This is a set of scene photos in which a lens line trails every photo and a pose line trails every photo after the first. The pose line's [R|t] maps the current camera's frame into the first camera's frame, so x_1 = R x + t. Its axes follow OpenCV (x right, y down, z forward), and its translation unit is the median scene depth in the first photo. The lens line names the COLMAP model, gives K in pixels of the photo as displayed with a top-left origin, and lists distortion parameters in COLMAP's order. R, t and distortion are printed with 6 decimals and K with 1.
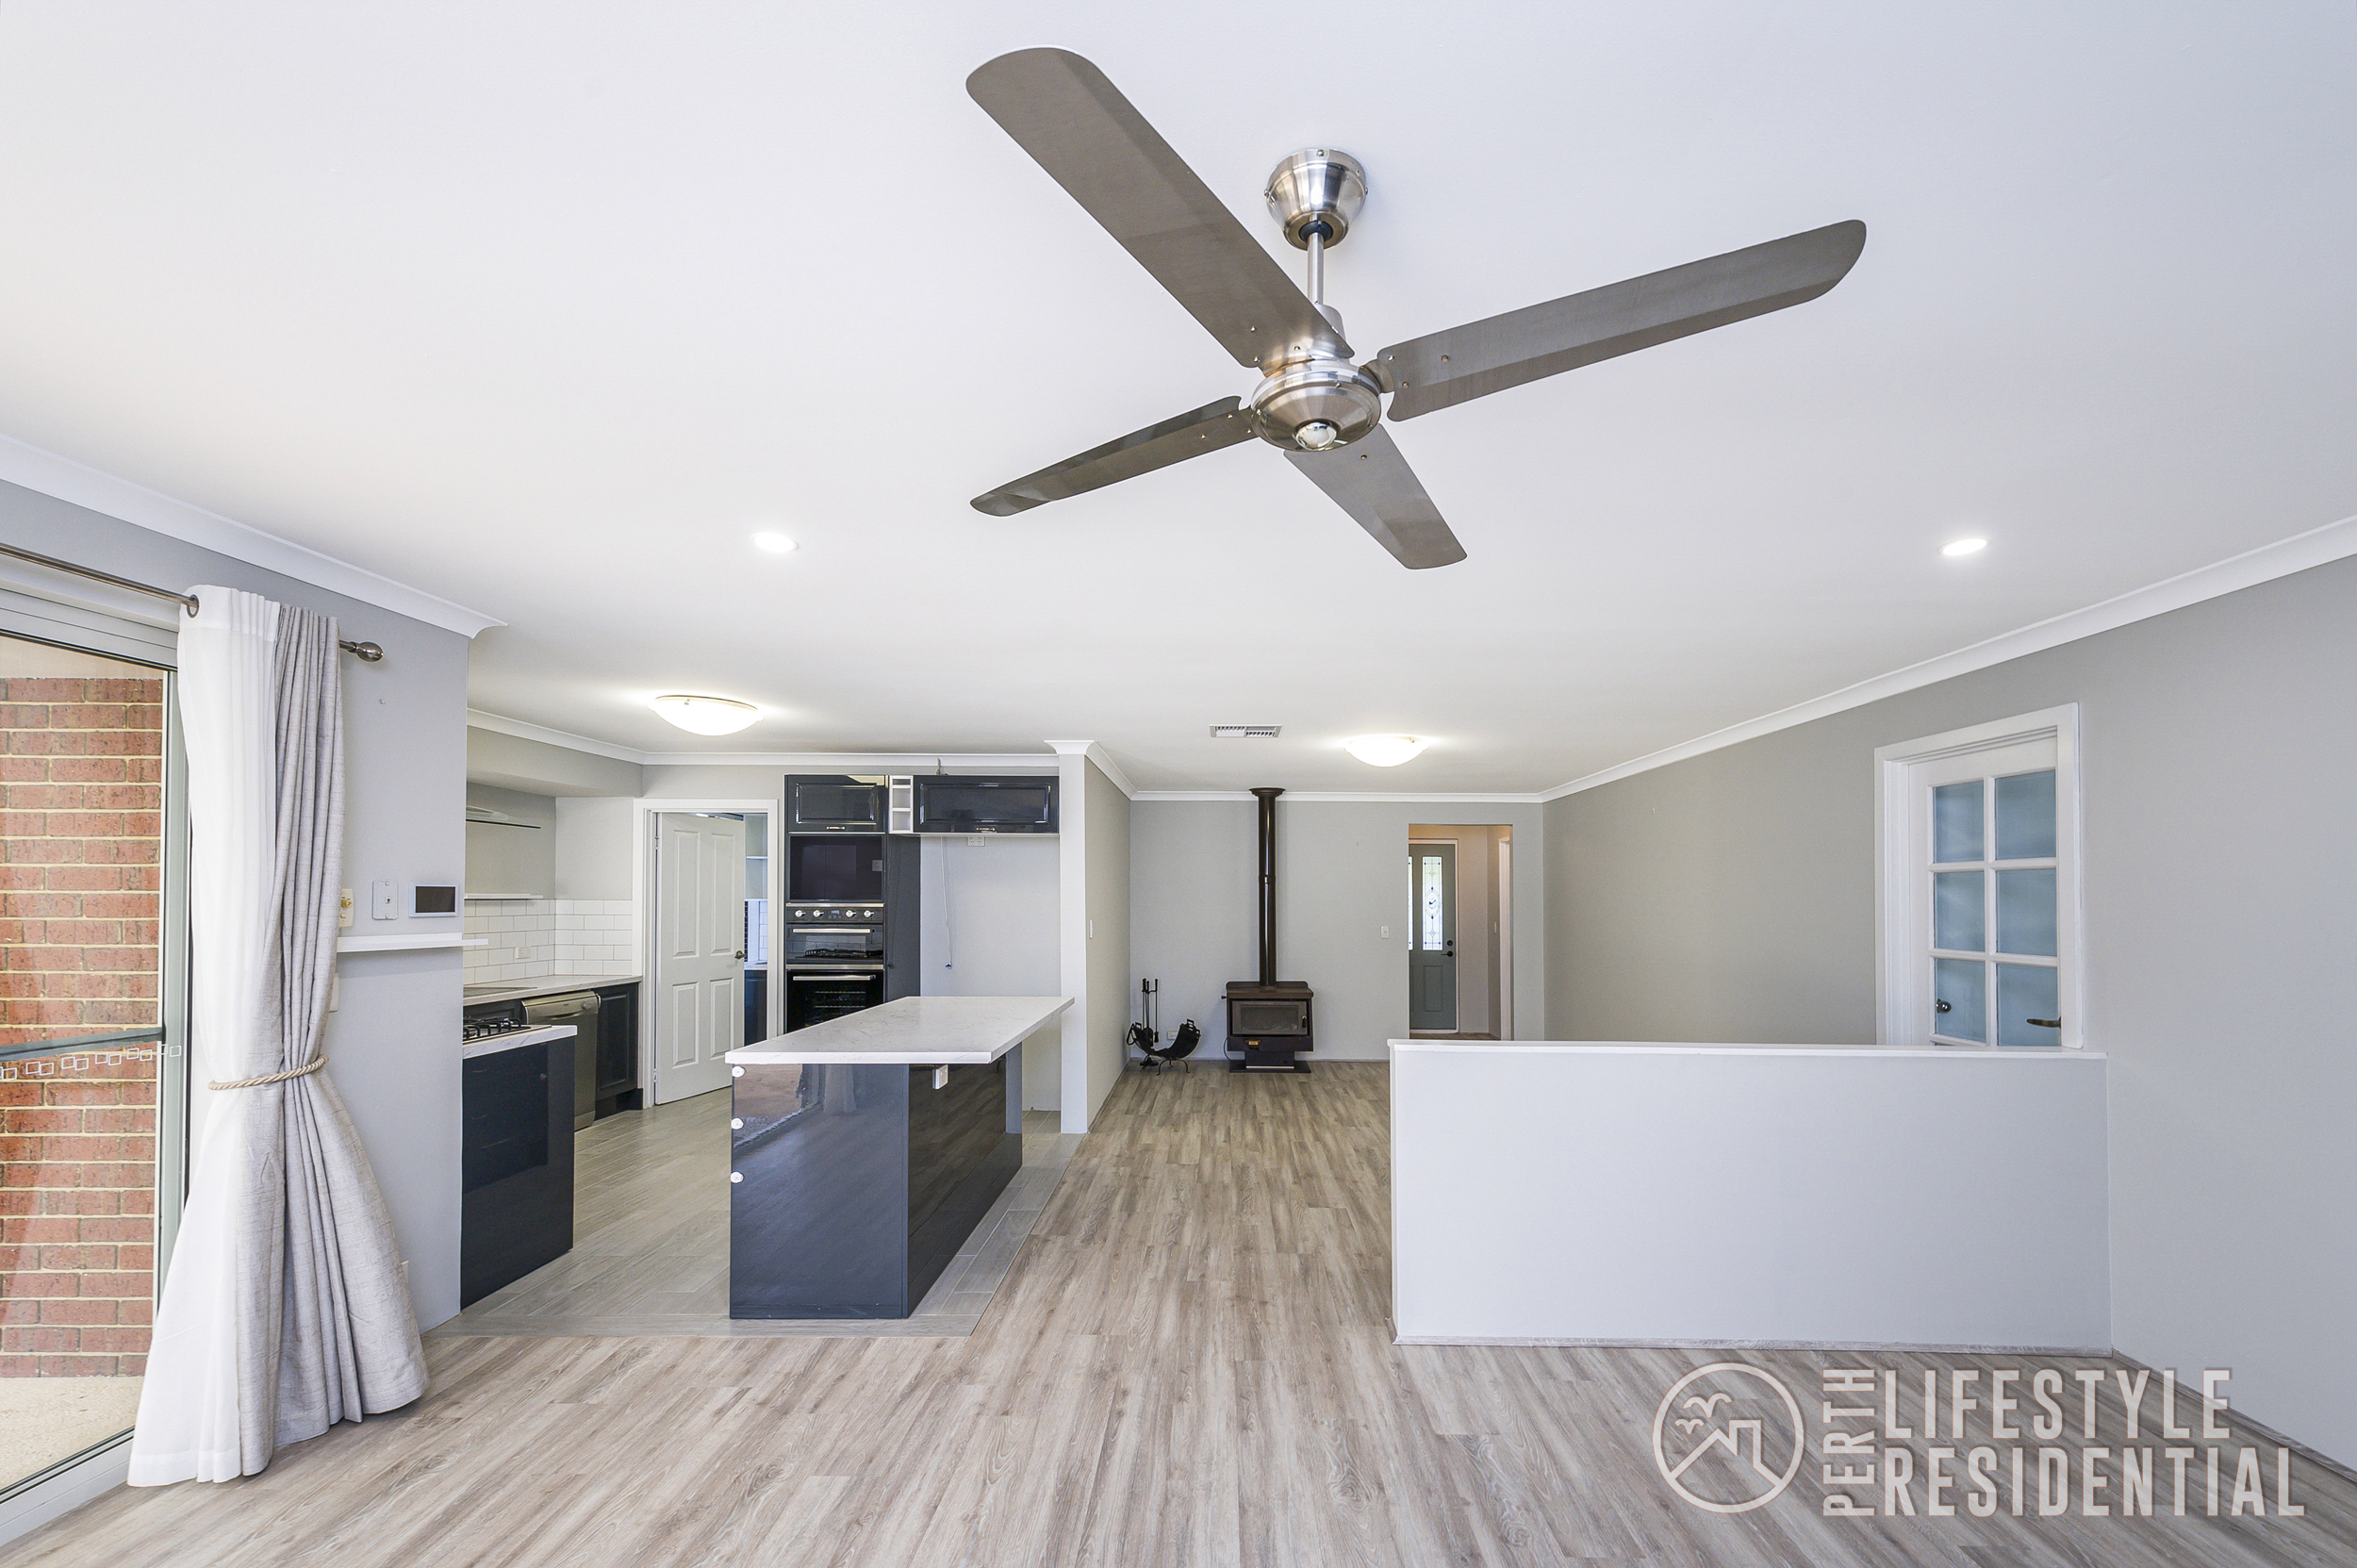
lens RADIAL K [[946.0, 0, 1206.8], [0, 946.0, 872.6], [0, 0, 1]] dist [0.009999, -0.003285]
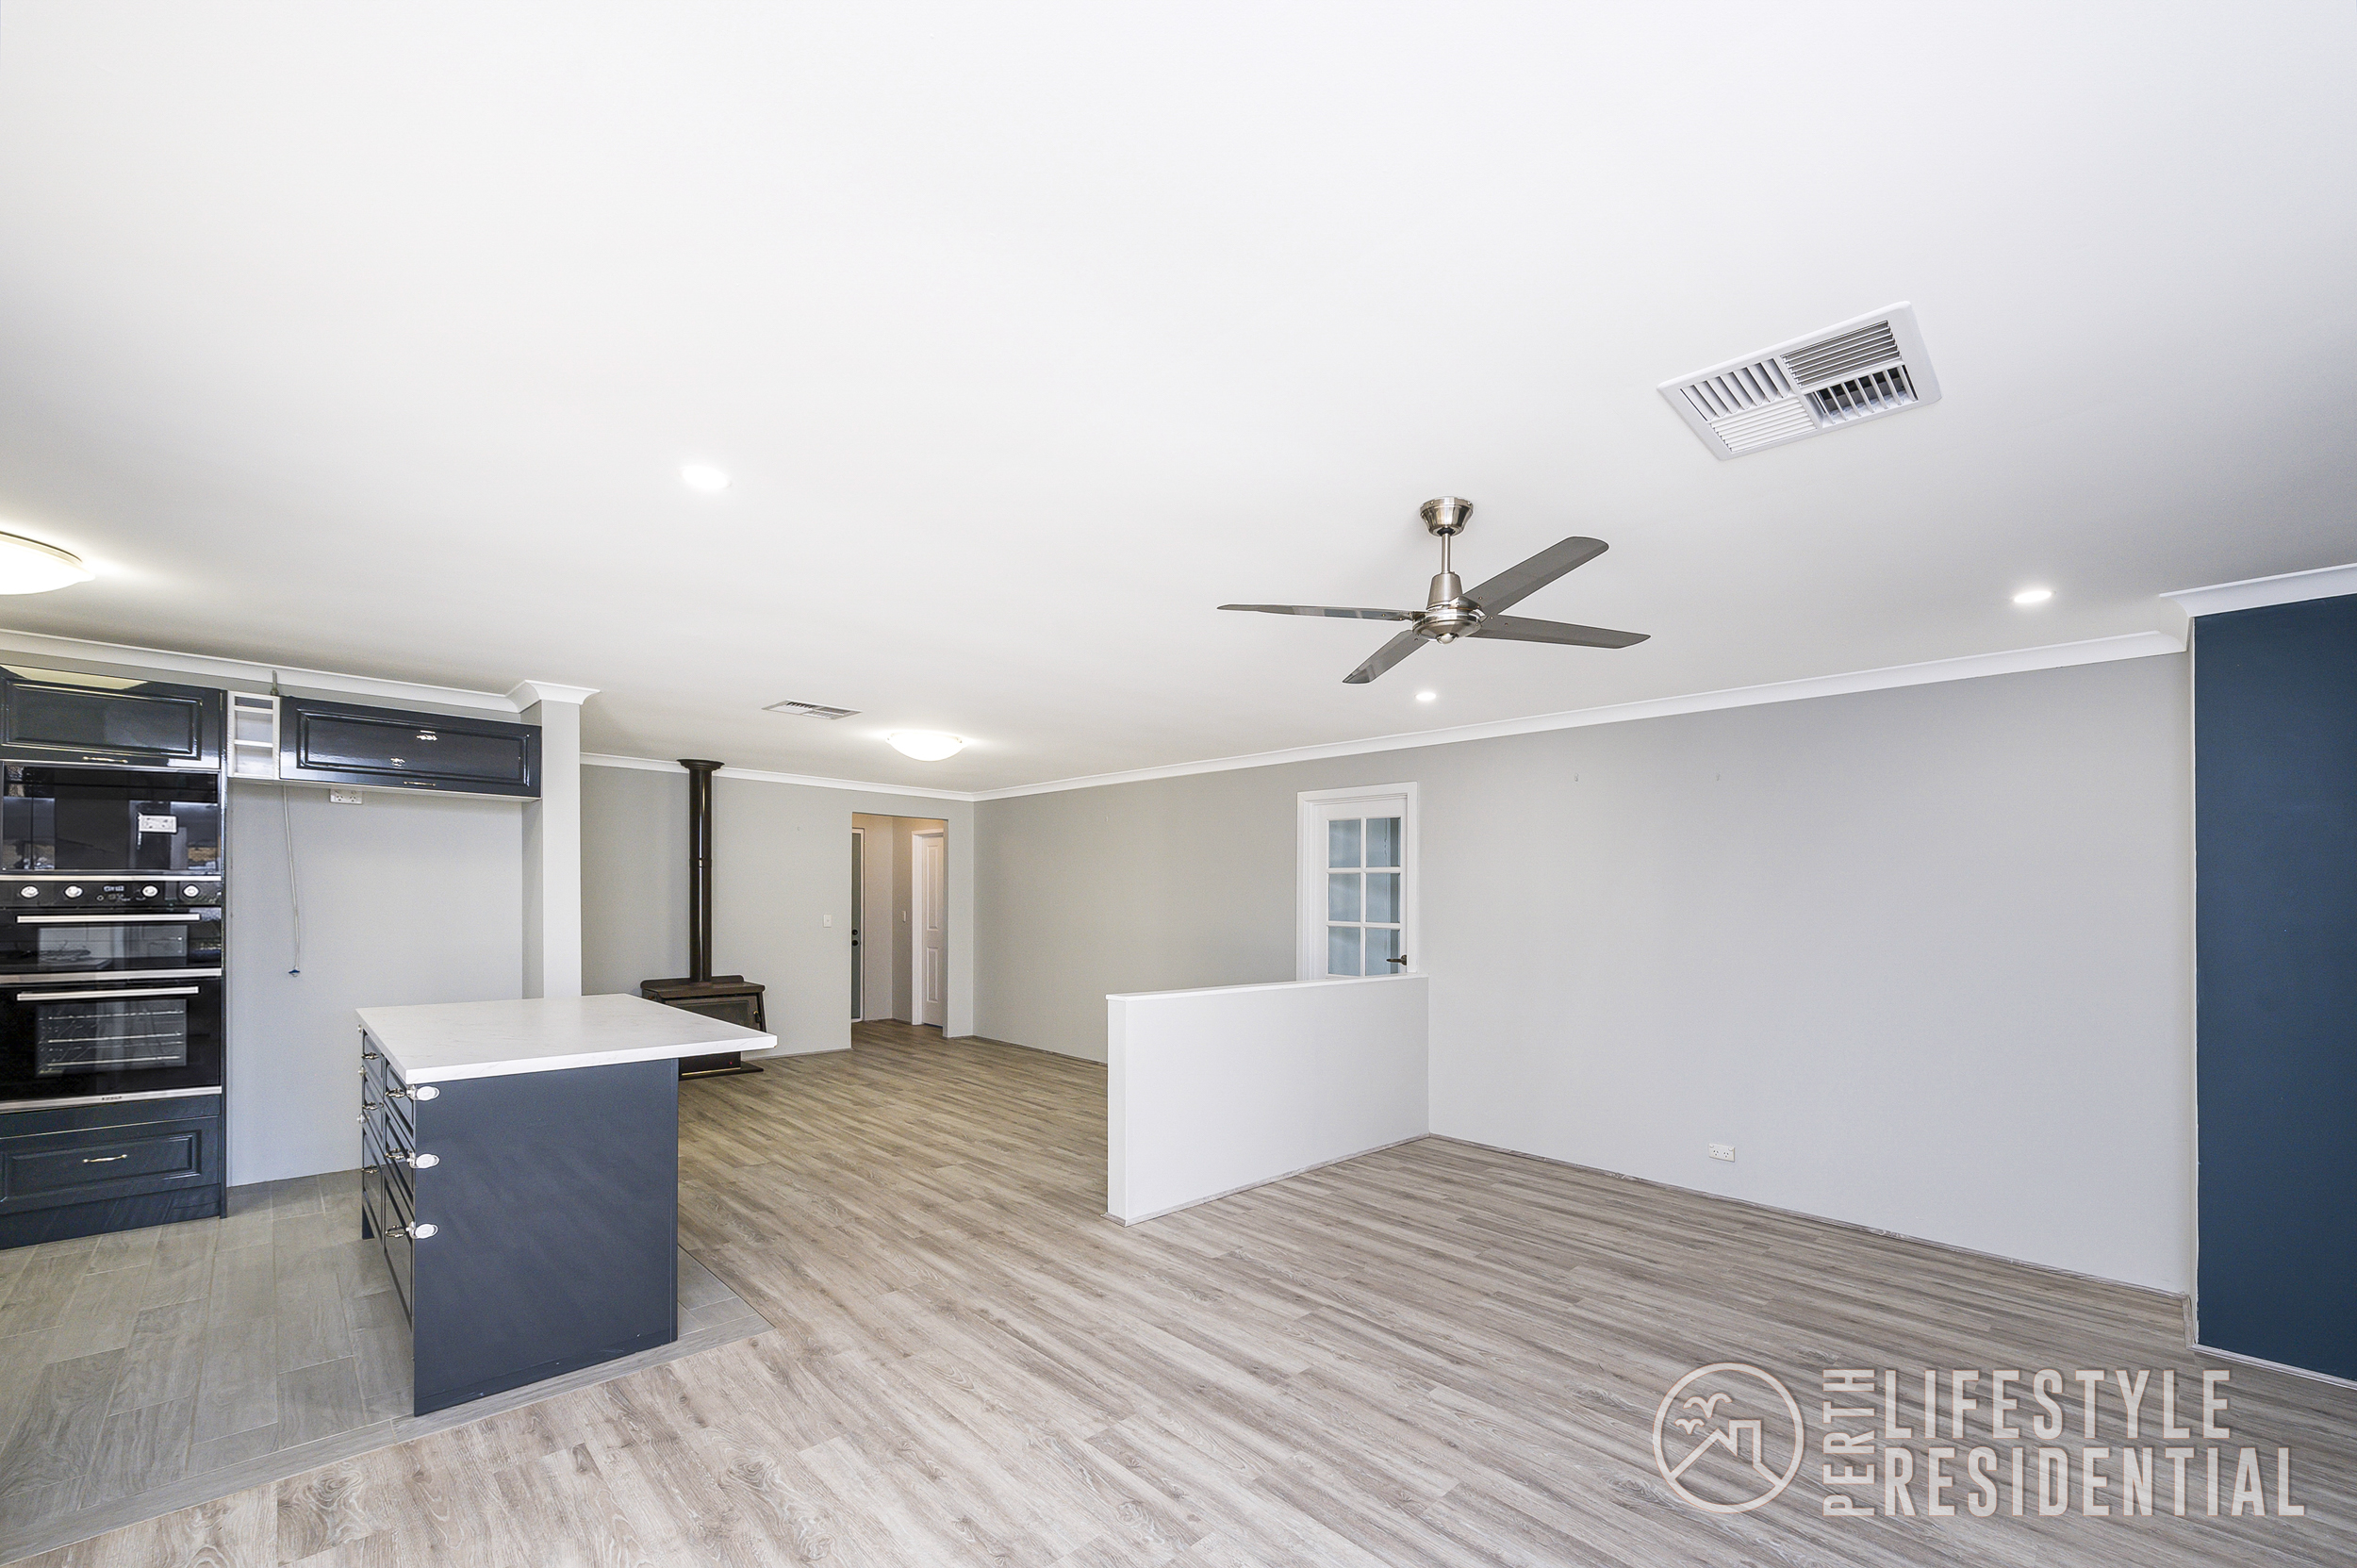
lens RADIAL K [[946.0, 0, 1268.7], [0, 946.0, 888.6], [0, 0, 1]] dist [0.009999, -0.003285]
pose [[0.679190, 0.014870, 0.733812, -0.514443], [-0.031177, 0.999477, 0.008603, 0.014933], [-0.733300, -0.028721, 0.679298, -0.008371]]
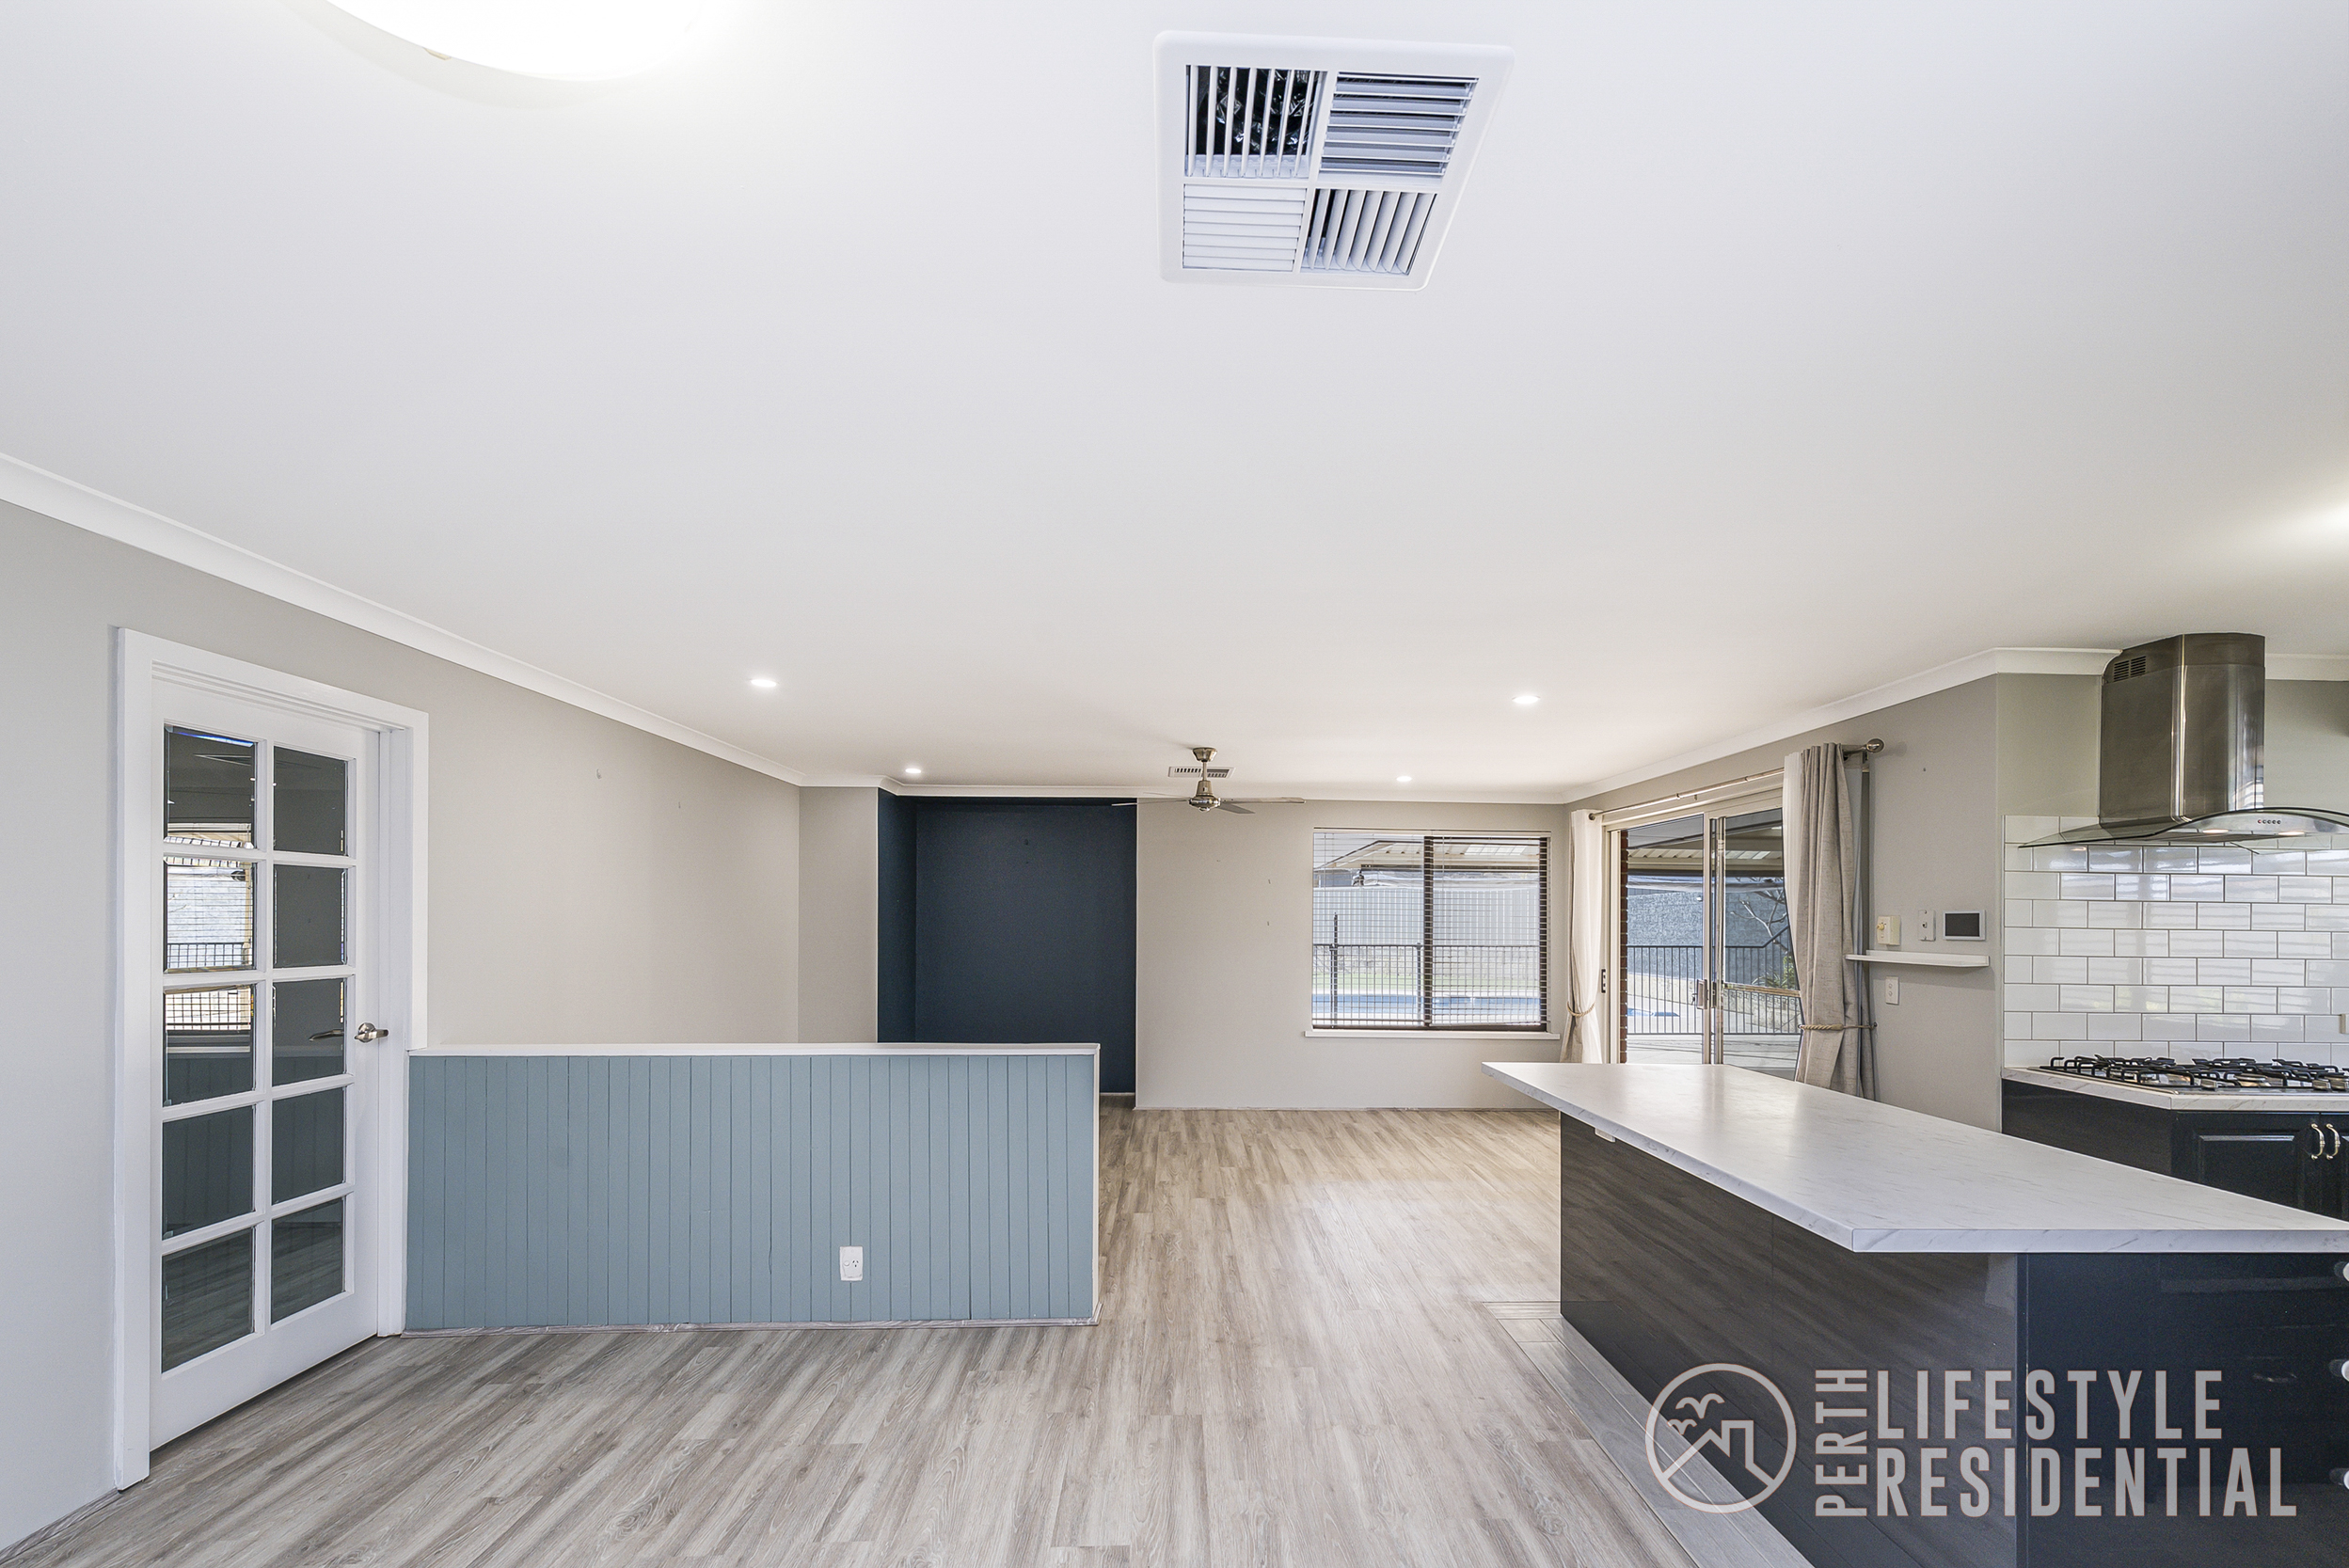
lens RADIAL K [[976.0, 0, 1187.4], [0, 976.0, 886.1], [0, 0, 1]] dist [0.004410, -0.001414]
pose [[-0.999437, -0.010024, -0.032028, 0.114582], [-0.008047, 0.998089, -0.061265, 0.059345], [0.032580, -0.060973, -0.997608, 1.790209]]
